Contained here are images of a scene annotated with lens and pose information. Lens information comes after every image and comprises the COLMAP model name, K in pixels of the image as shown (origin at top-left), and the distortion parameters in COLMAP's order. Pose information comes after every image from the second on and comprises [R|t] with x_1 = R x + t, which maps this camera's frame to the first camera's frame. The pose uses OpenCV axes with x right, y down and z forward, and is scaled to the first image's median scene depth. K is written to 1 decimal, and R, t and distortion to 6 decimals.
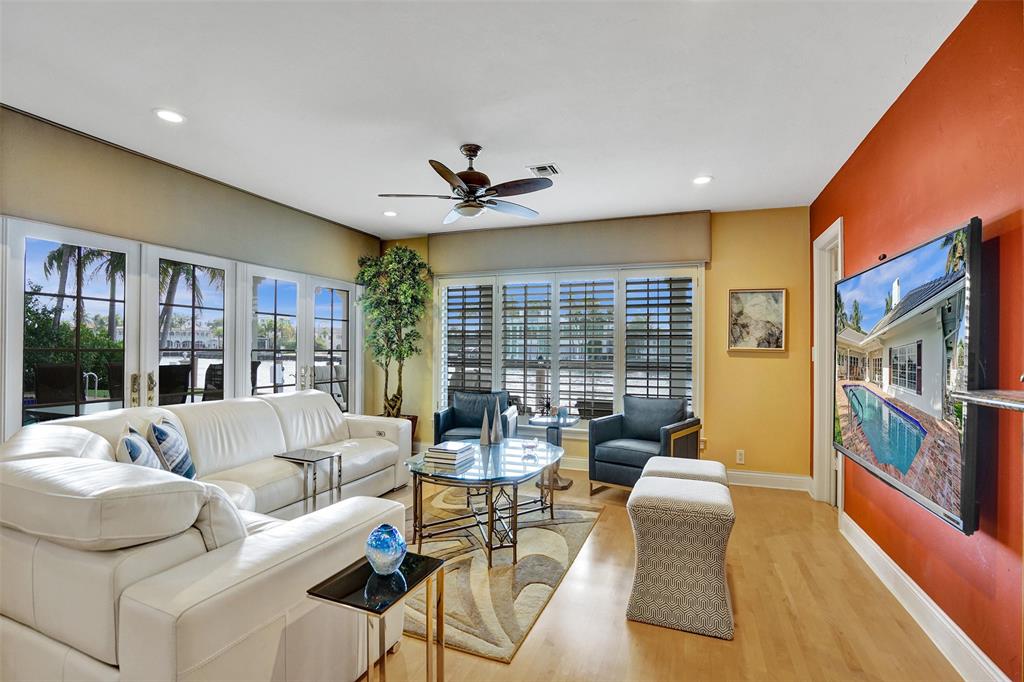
lens RADIAL K [[471.5, 0, 502.2], [0, 471.5, 341.1], [0, 0, 1]] dist [-0.041043, 0.011468]
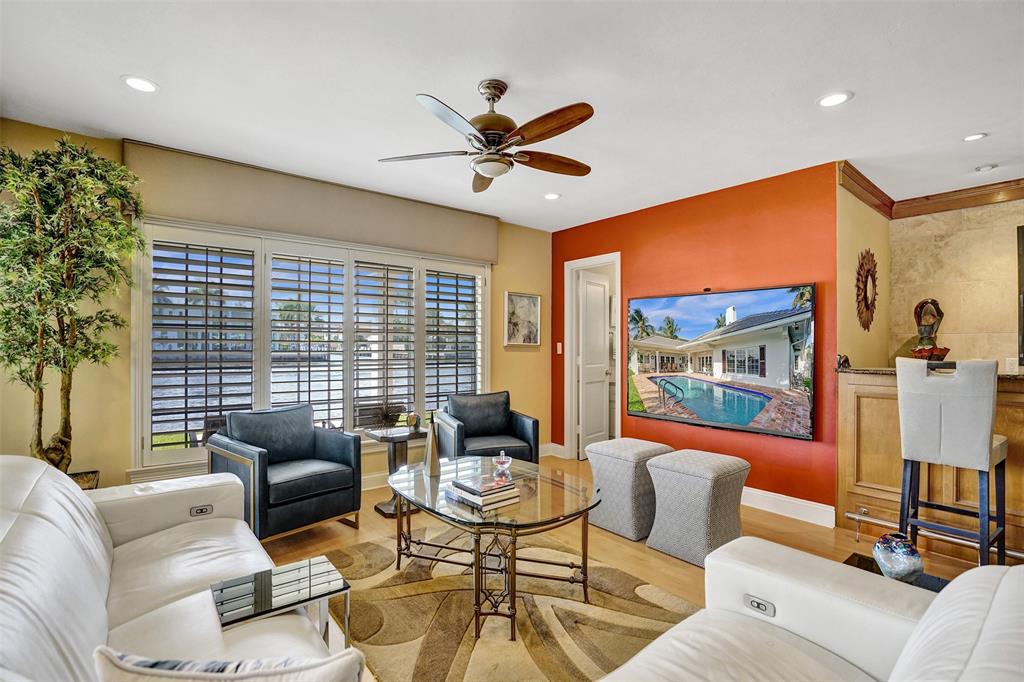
lens RADIAL K [[471.5, 0, 503.8], [0, 471.5, 348.7], [0, 0, 1]] dist [-0.041043, 0.011468]
pose [[0.496669, -0.018588, 0.867741, -0.538970], [-0.024293, 0.999081, 0.035307, -0.012993], [-0.867600, -0.038616, 0.495761, 0.449107]]
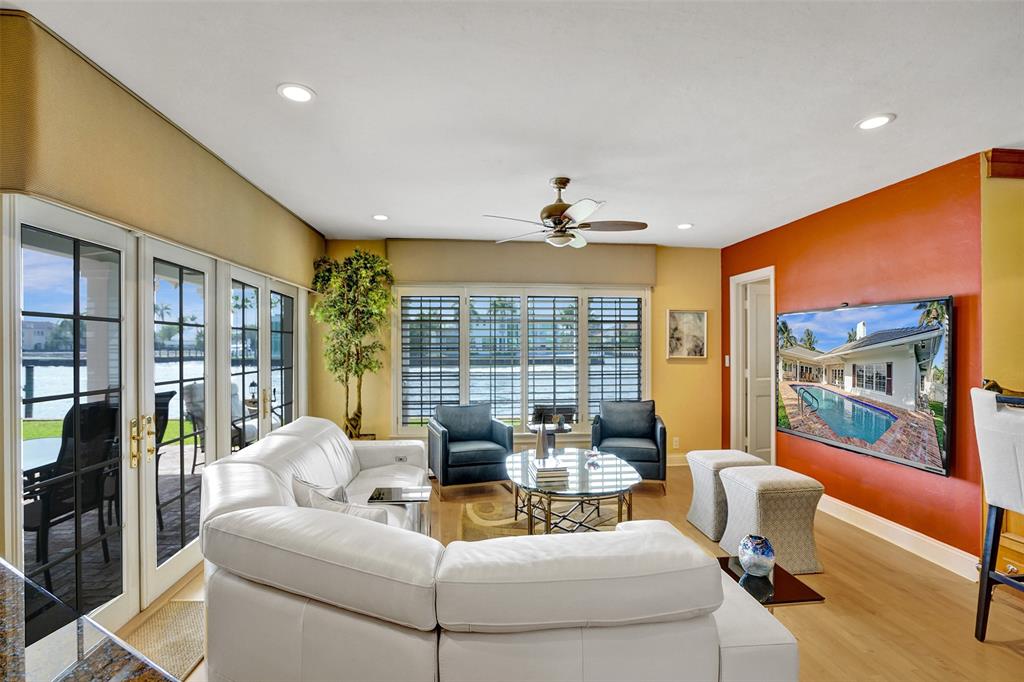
lens RADIAL K [[471.5, 0, 509.3], [0, 471.5, 341.6], [0, 0, 1]] dist [-0.041043, 0.011468]
pose [[0.883501, -0.011016, 0.468299, -0.503340], [0.002573, 0.999822, 0.018666, -0.052331], [-0.468422, -0.015286, 0.883373, 0.087816]]
